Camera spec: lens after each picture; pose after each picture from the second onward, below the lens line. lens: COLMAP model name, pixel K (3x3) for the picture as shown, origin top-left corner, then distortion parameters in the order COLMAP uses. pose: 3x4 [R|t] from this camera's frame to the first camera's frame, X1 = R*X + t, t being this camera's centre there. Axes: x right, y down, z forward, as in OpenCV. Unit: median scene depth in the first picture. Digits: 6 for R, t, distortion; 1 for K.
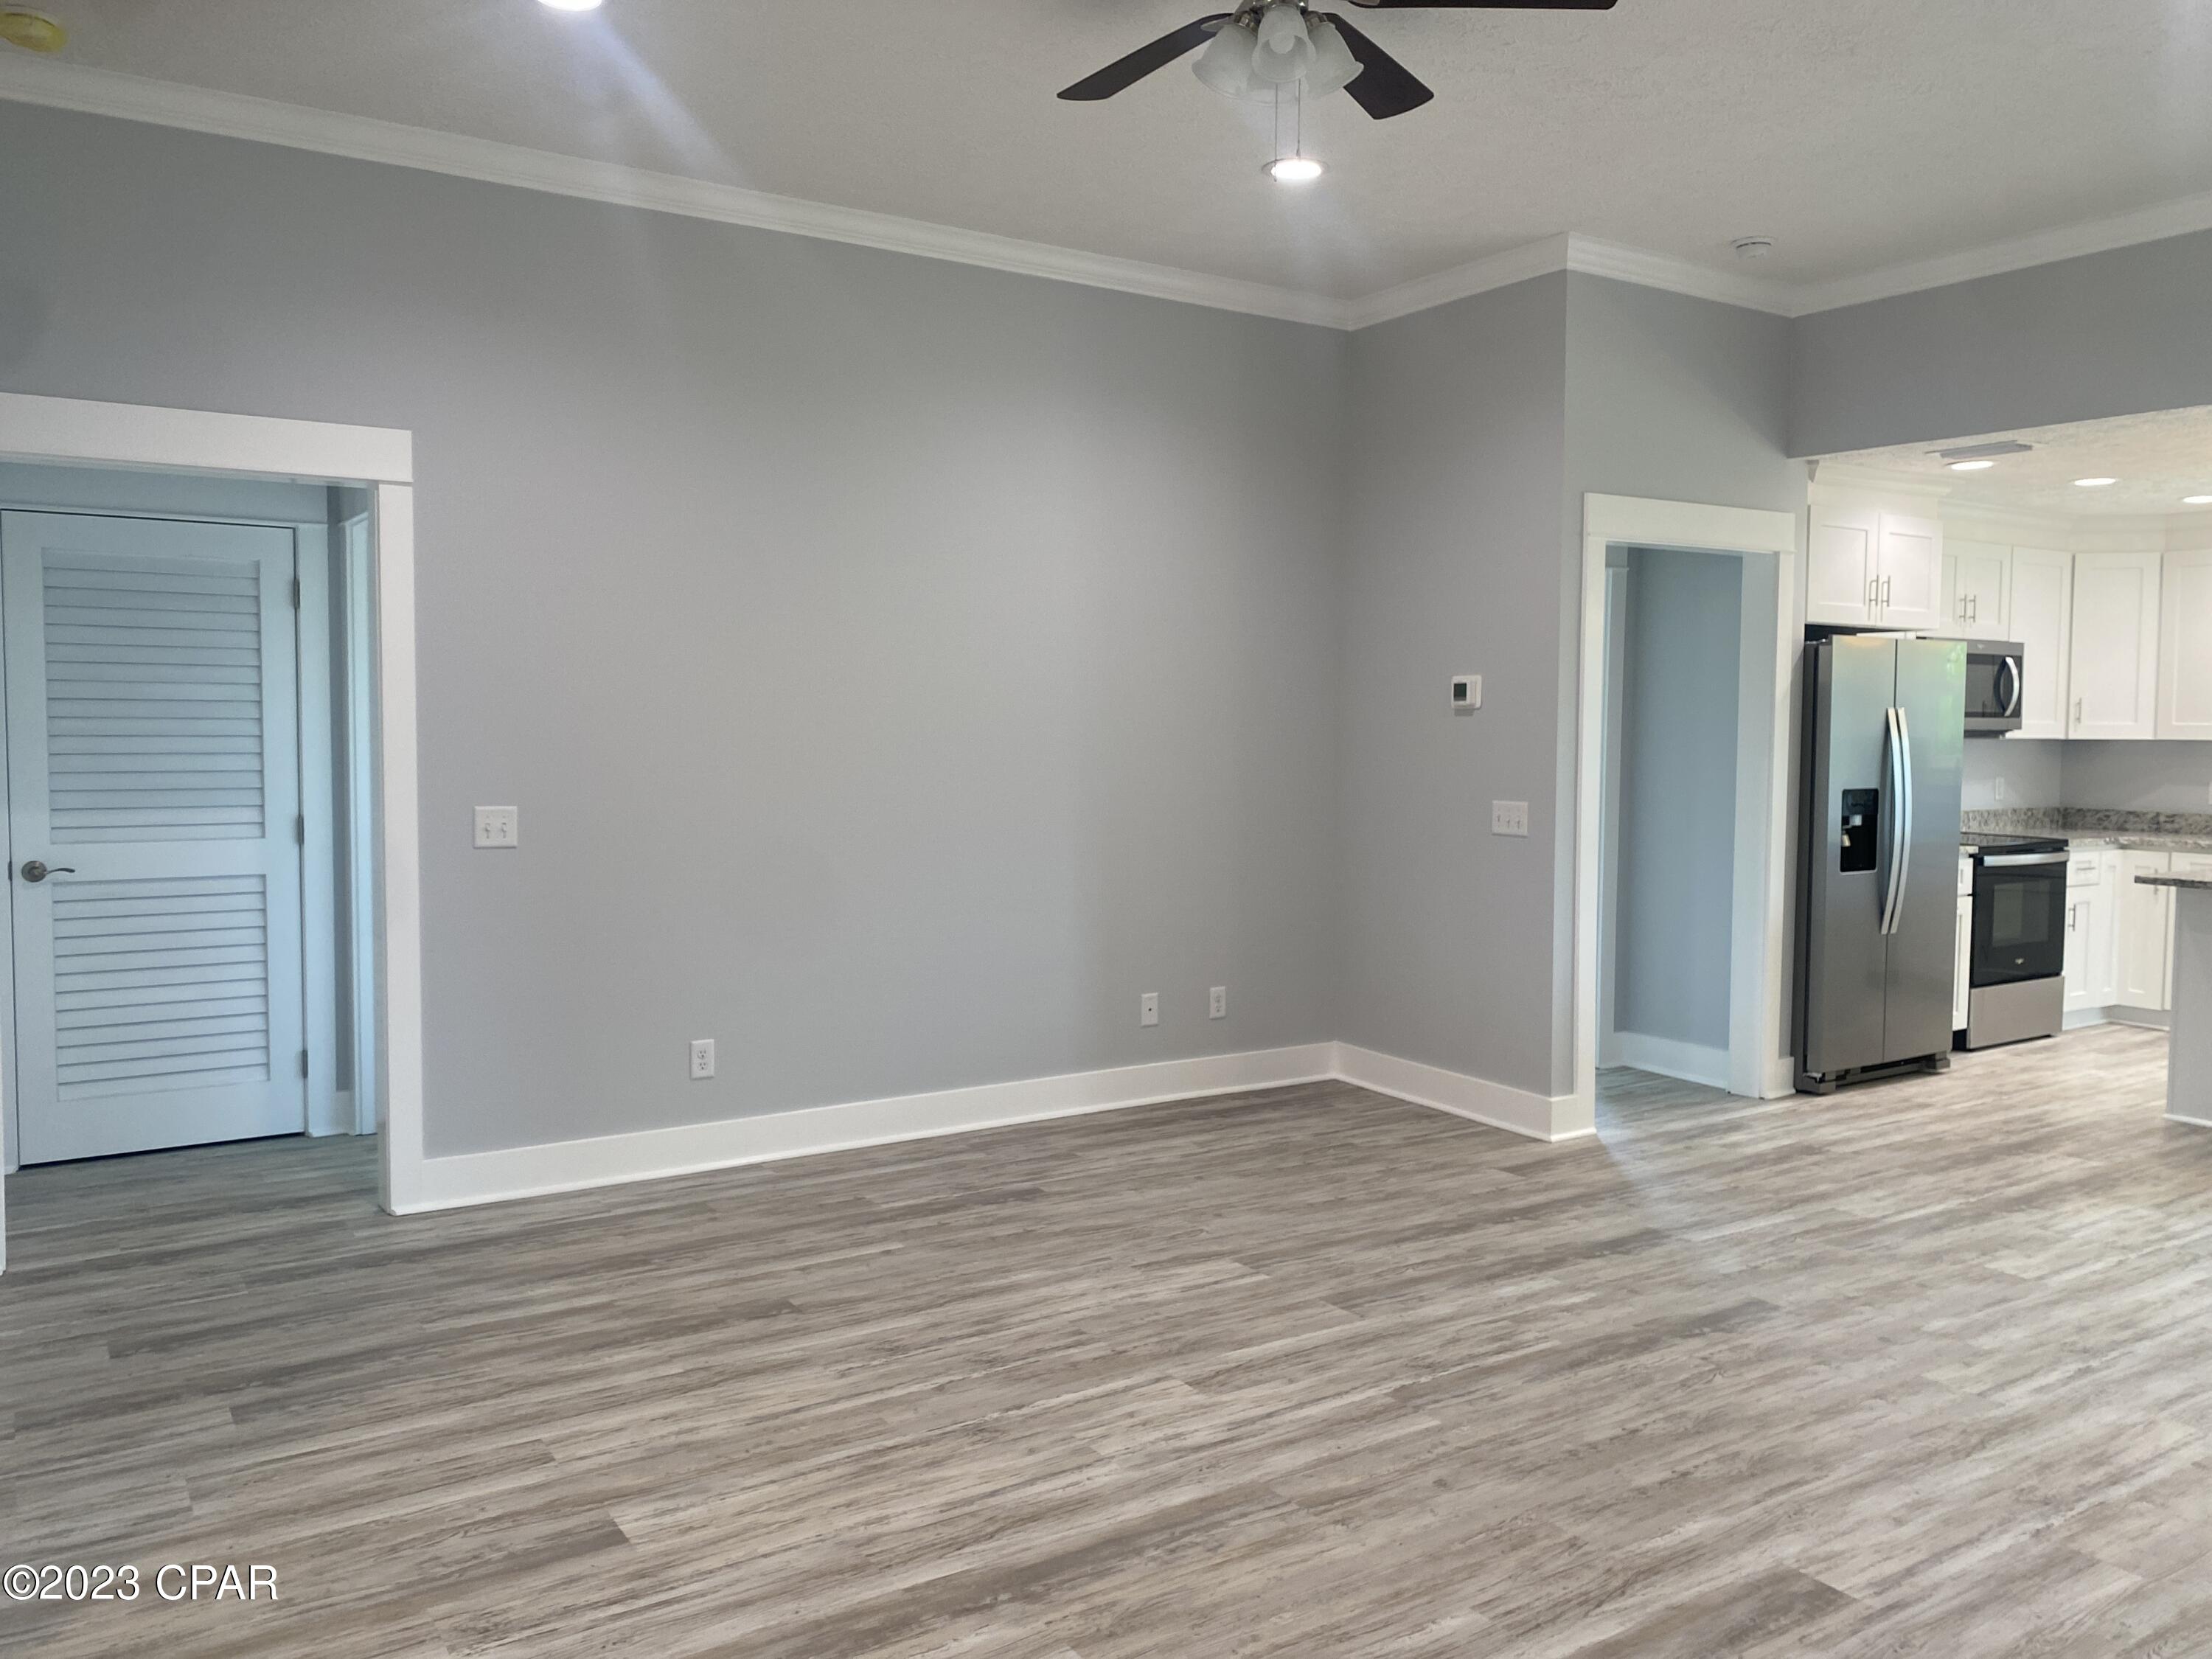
lens RADIAL K [[1718.6, 0, 1129.3], [0, 1718.6, 804.9], [0, 0, 1]] dist [0.003508, 0.003212]
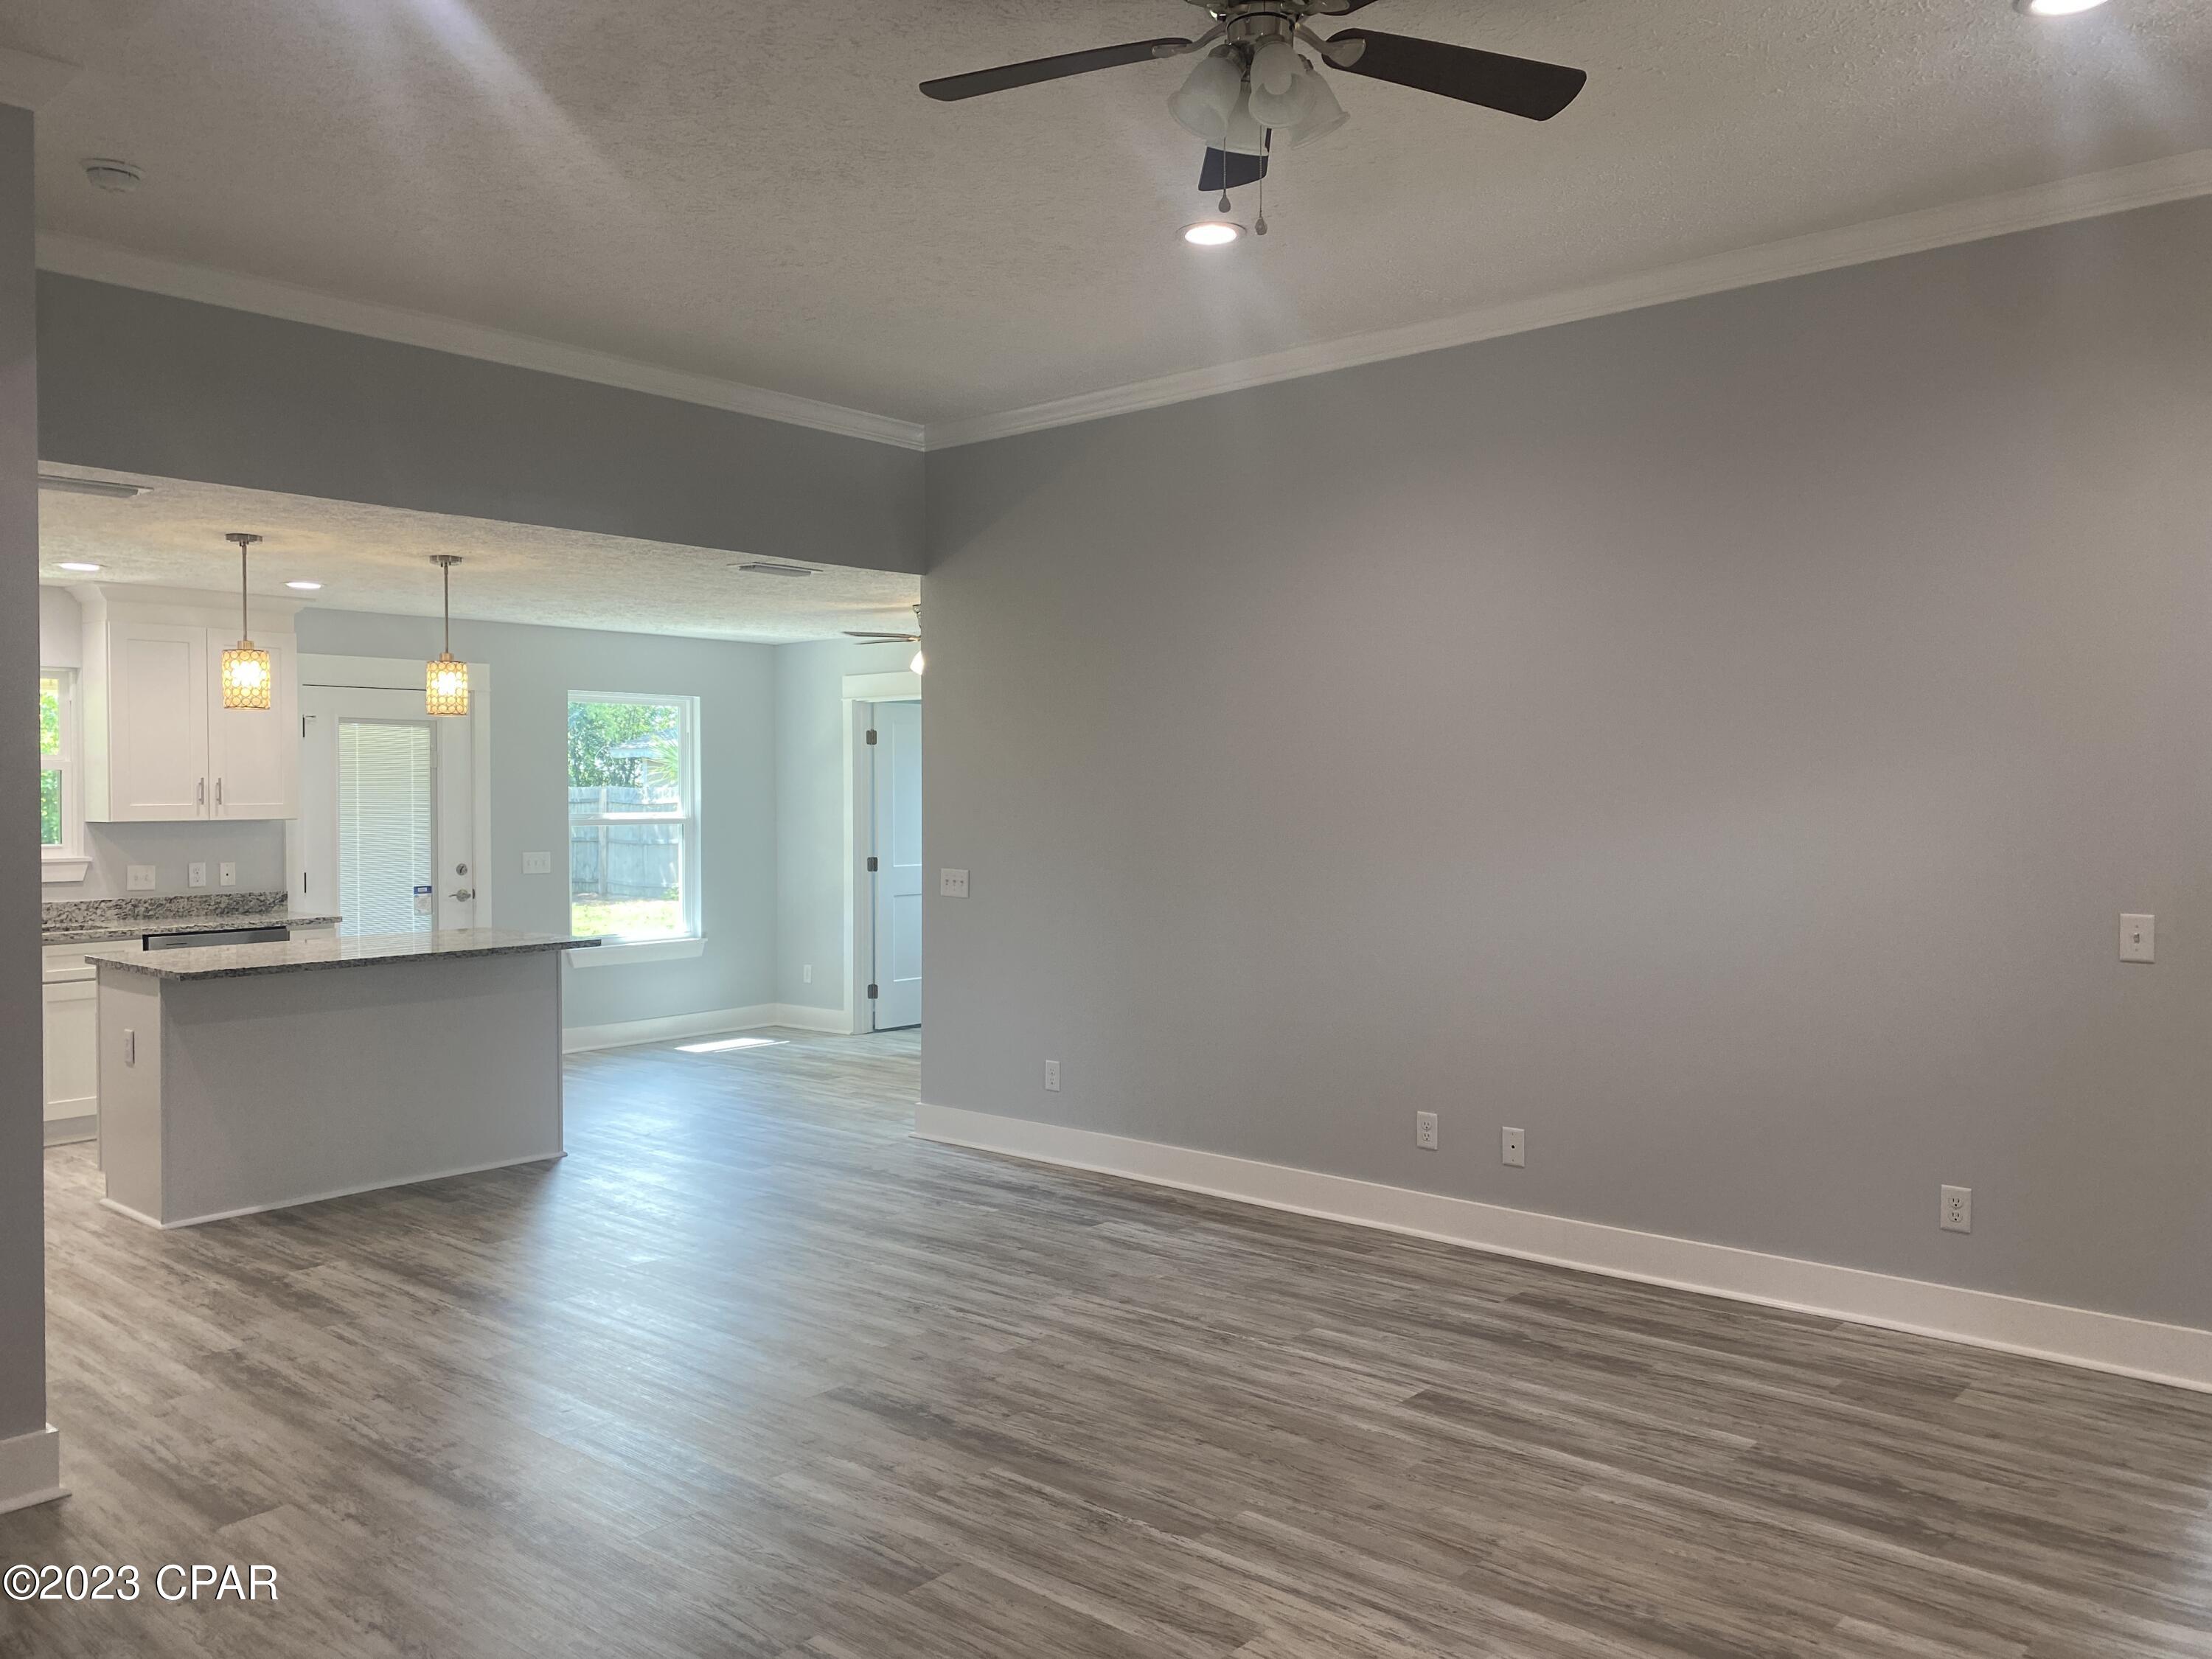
lens RADIAL K [[1682.1, 0, 1110.3], [0, 1682.1, 815.9], [0, 0, 1]] dist [0.060320, -0.087161]
pose [[-0.263506, -0.025650, 0.964317, -0.408742], [0.049646, 0.997961, 0.040111, -0.052472], [-0.963379, 0.058444, -0.261695, 0.710116]]
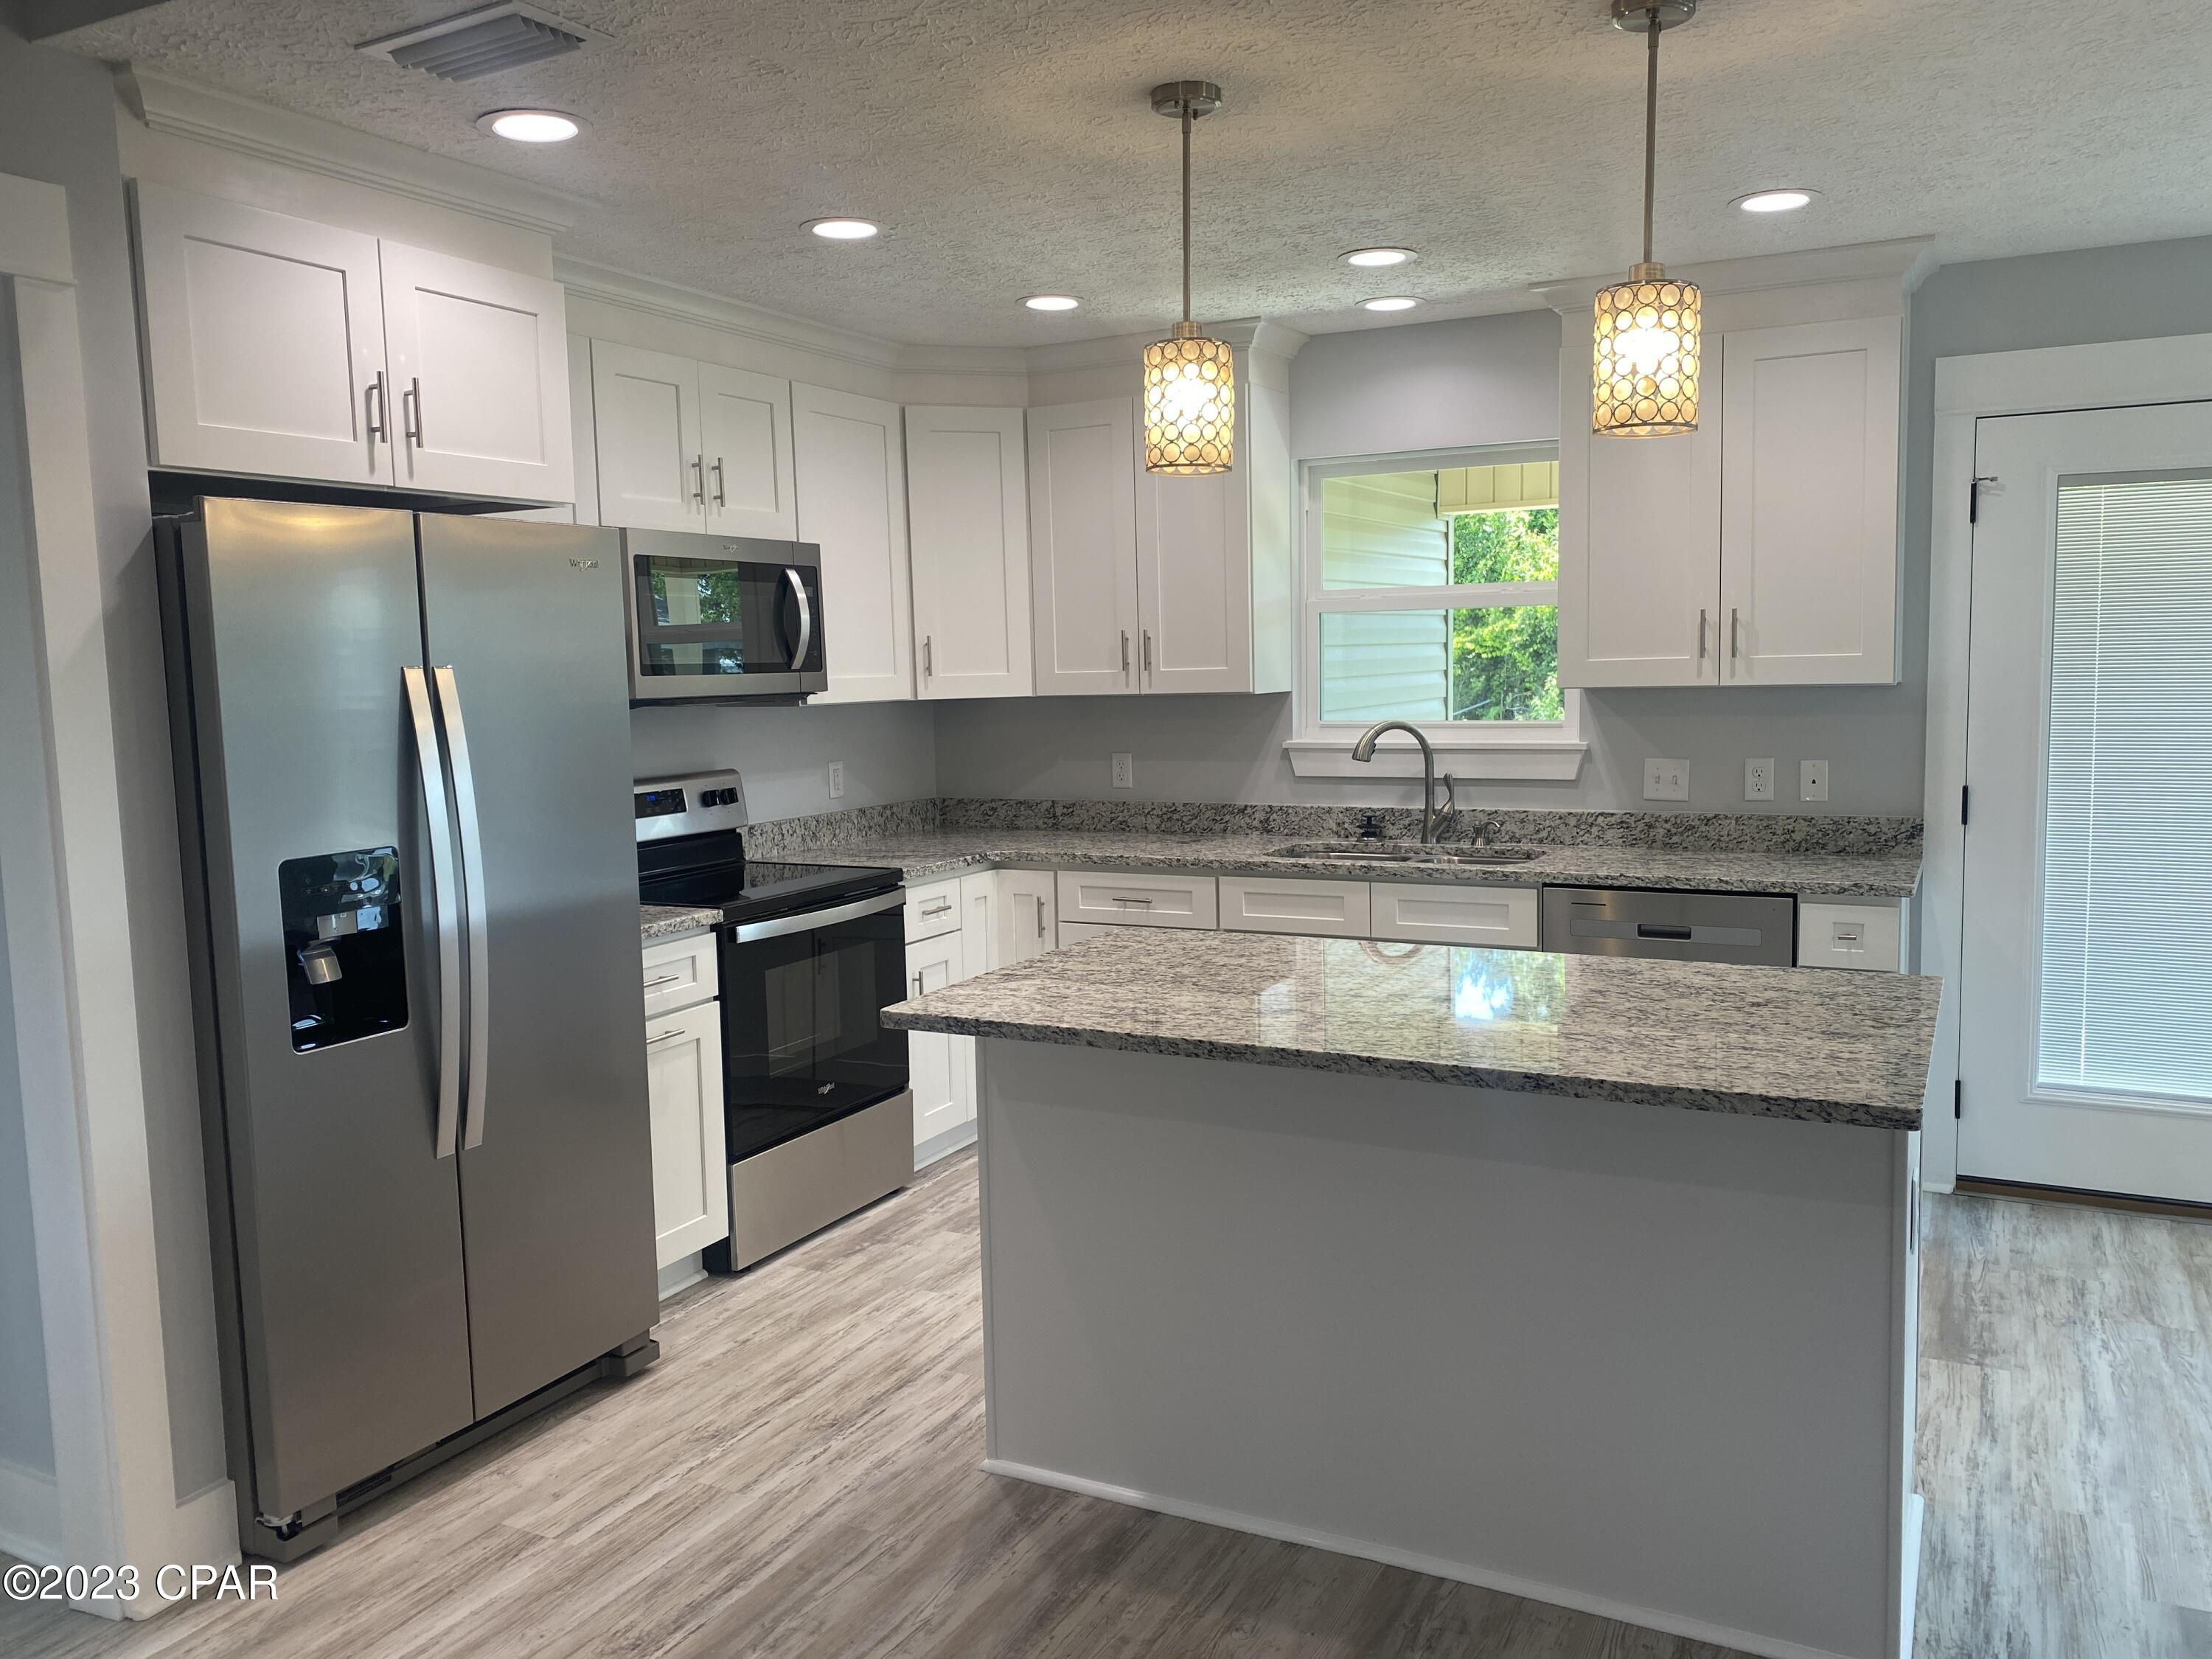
lens RADIAL K [[1655.7, 0, 1117.1], [0, 1655.7, 827.0], [0, 0, 1]] dist [0.048352, -0.055171]
pose [[0.877634, -0.081195, 0.472404, 0.406475], [0.059561, 0.996383, 0.060602, -0.031071], [-0.475616, -0.025049, 0.879296, 0.541153]]
